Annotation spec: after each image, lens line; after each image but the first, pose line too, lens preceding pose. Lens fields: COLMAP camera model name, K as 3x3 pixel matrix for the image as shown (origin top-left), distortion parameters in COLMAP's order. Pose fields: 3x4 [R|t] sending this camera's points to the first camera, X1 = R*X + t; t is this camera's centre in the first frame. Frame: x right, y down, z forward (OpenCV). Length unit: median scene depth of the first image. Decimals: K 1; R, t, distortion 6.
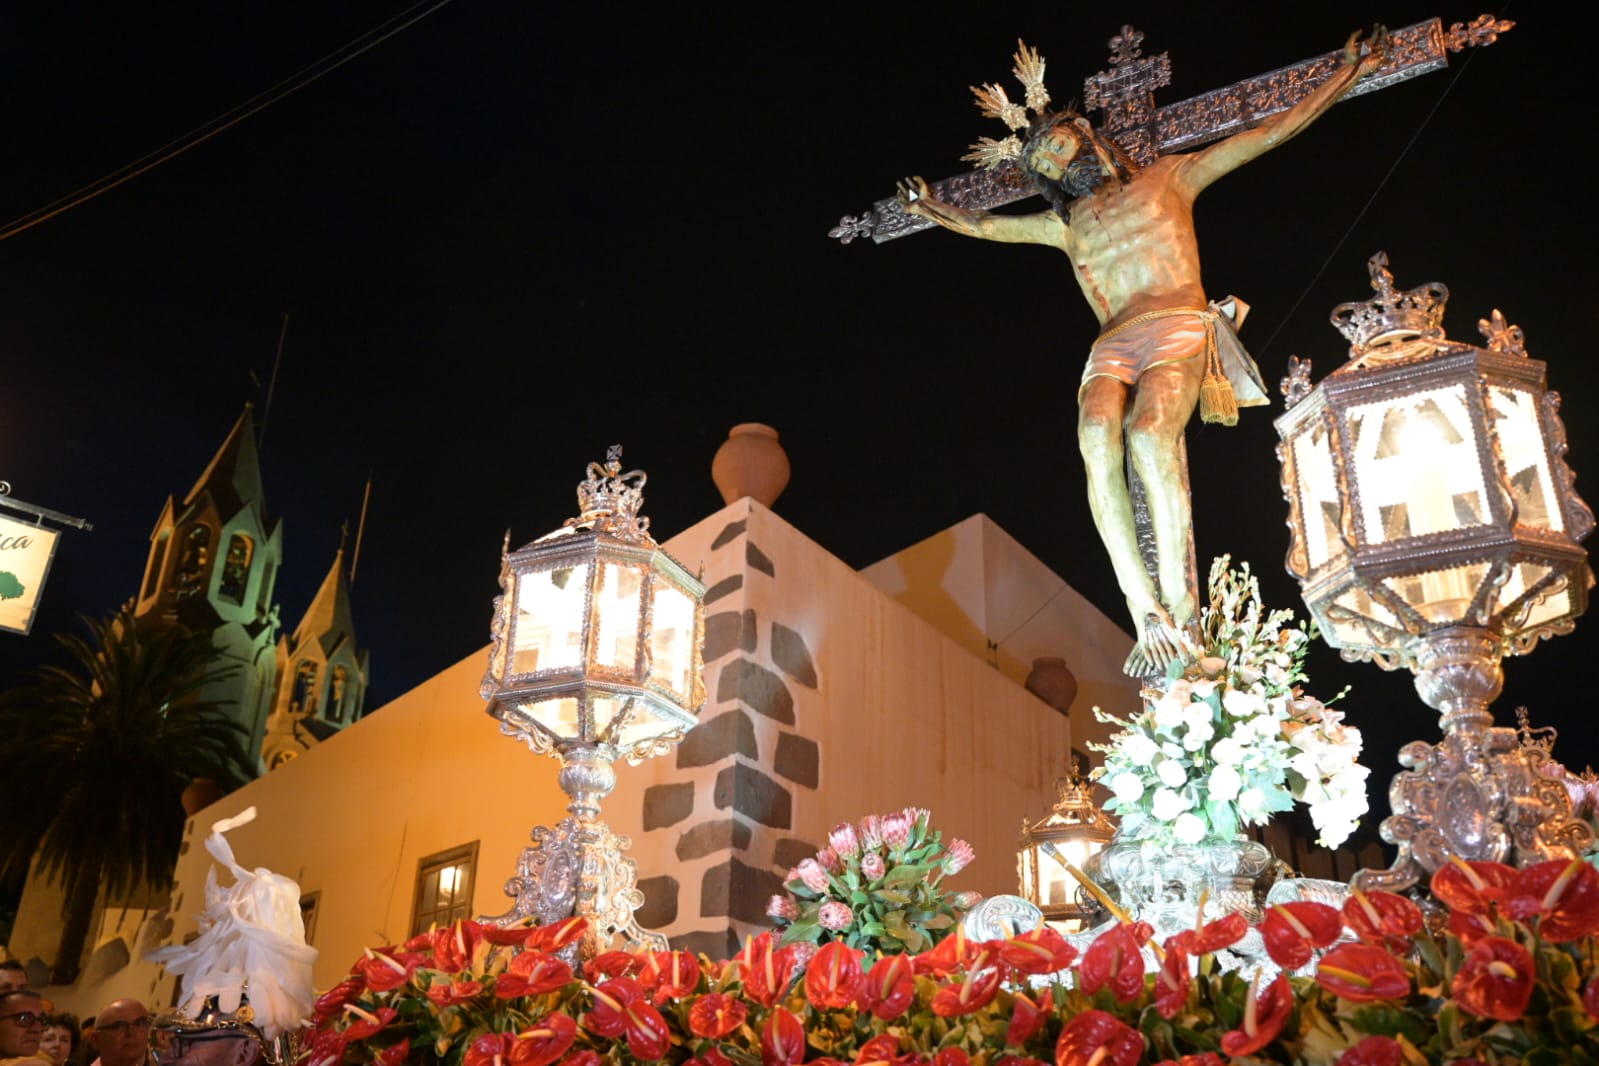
lens RADIAL K [[1325.0, 0, 799.0], [0, 1325.0, 540.1], [0, 0, 1]] dist [-0.060950, 0.017805]
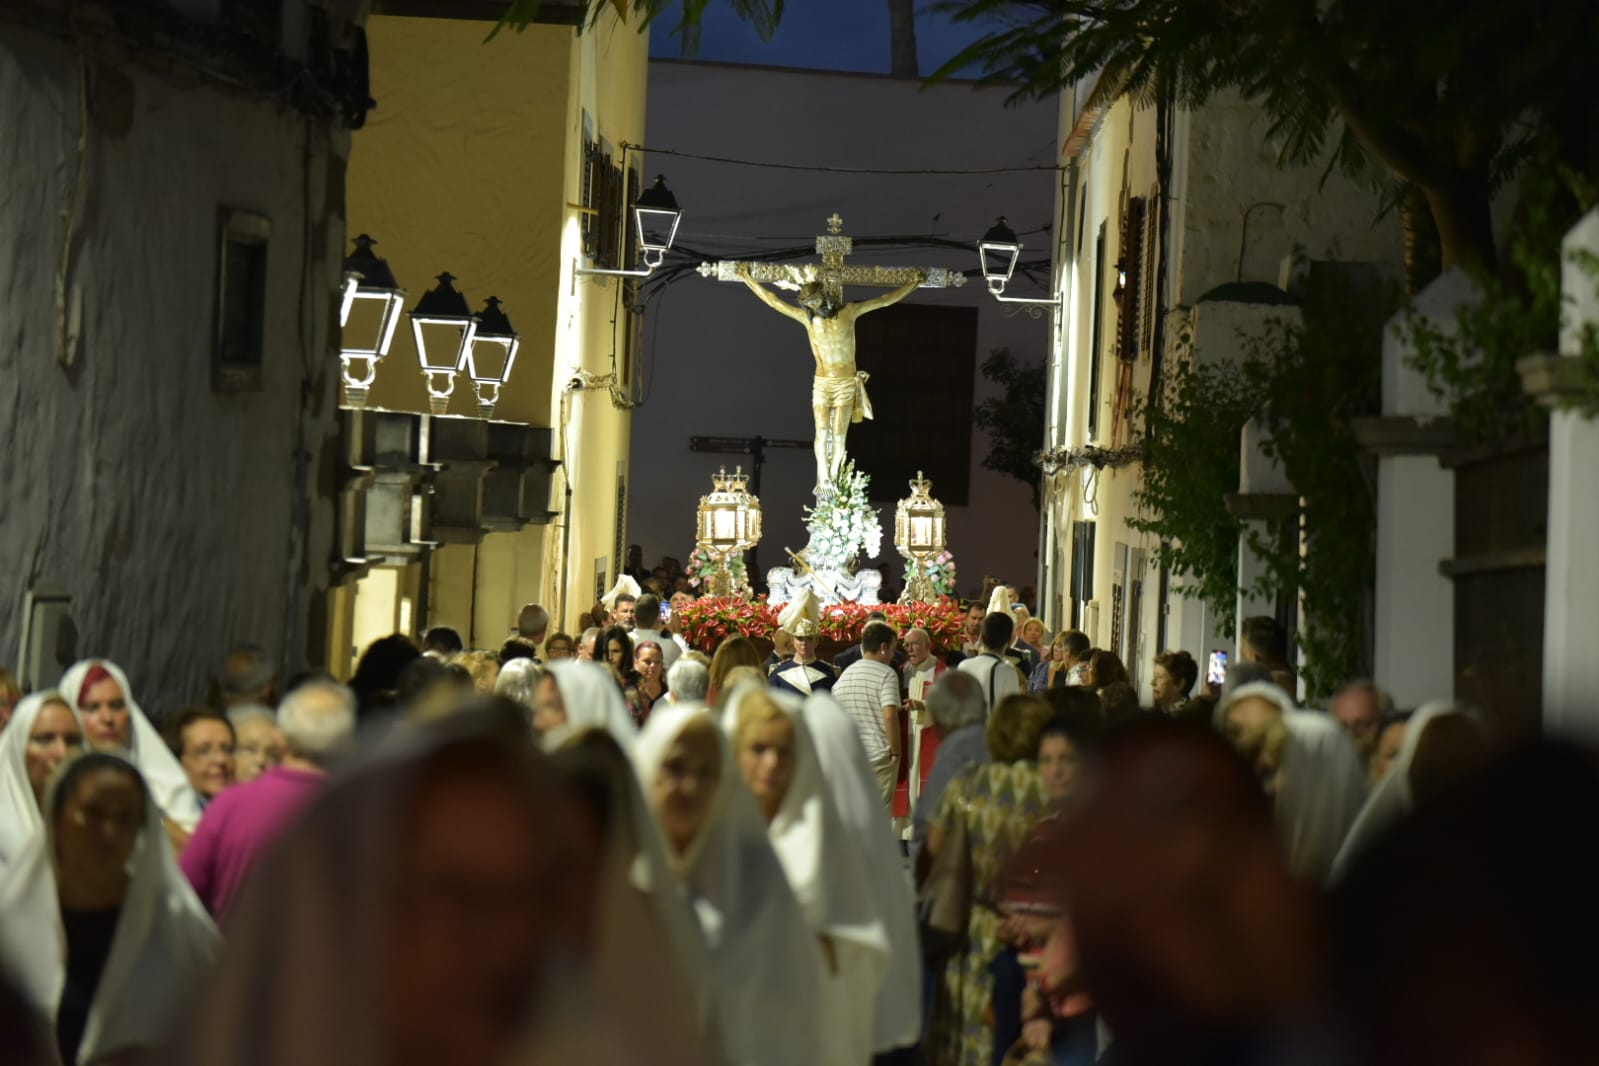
lens RADIAL K [[3585.3, 0, 799.5], [0, 3585.3, 533.0], [0, 0, 1]] dist [-0.038220, -0.038957]
pose [[0.869810, -0.028637, 0.492556, -3.987893], [-0.191152, 0.900787, 0.389927, -3.137435], [-0.454854, -0.433315, 0.778040, -5.660335]]
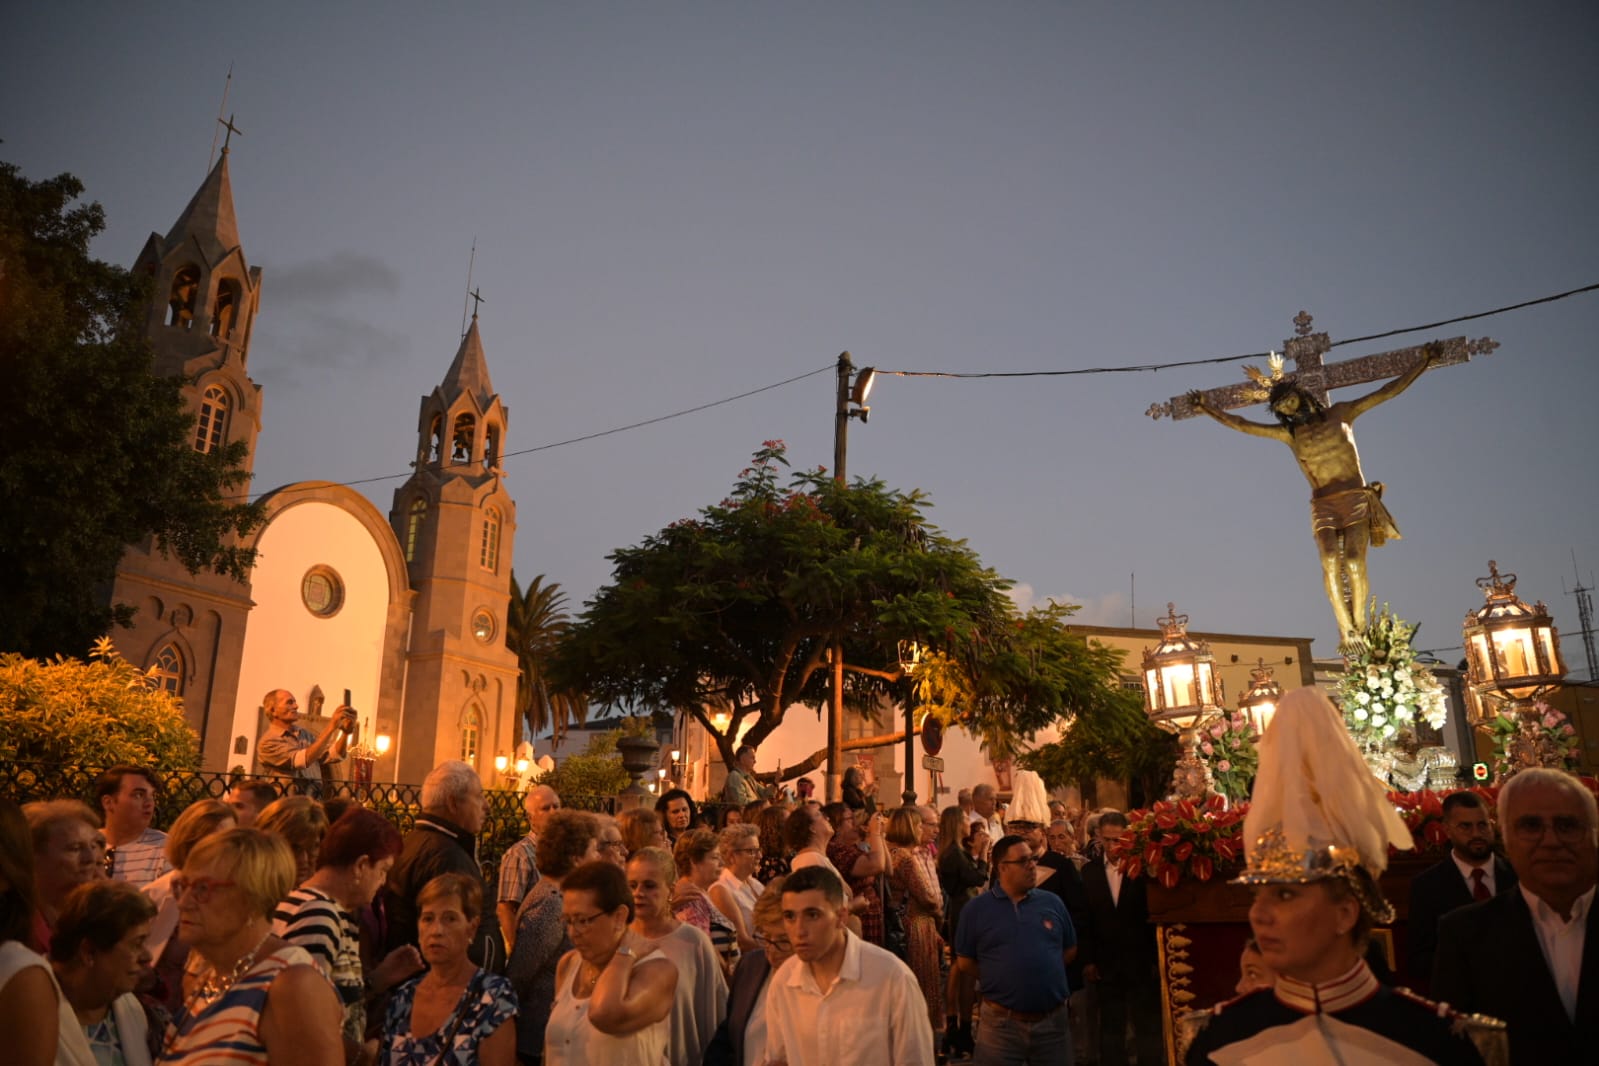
lens RADIAL K [[1098.6, 0, 806.1], [0, 1098.6, 533.5], [0, 0, 1]] dist [-0.142852, 0.097422]
pose [[0.996995, -0.076734, 0.010652, -0.697247], [0.074045, 0.984305, 0.160189, -0.483028], [-0.022777, -0.158919, 0.987029, -0.808849]]
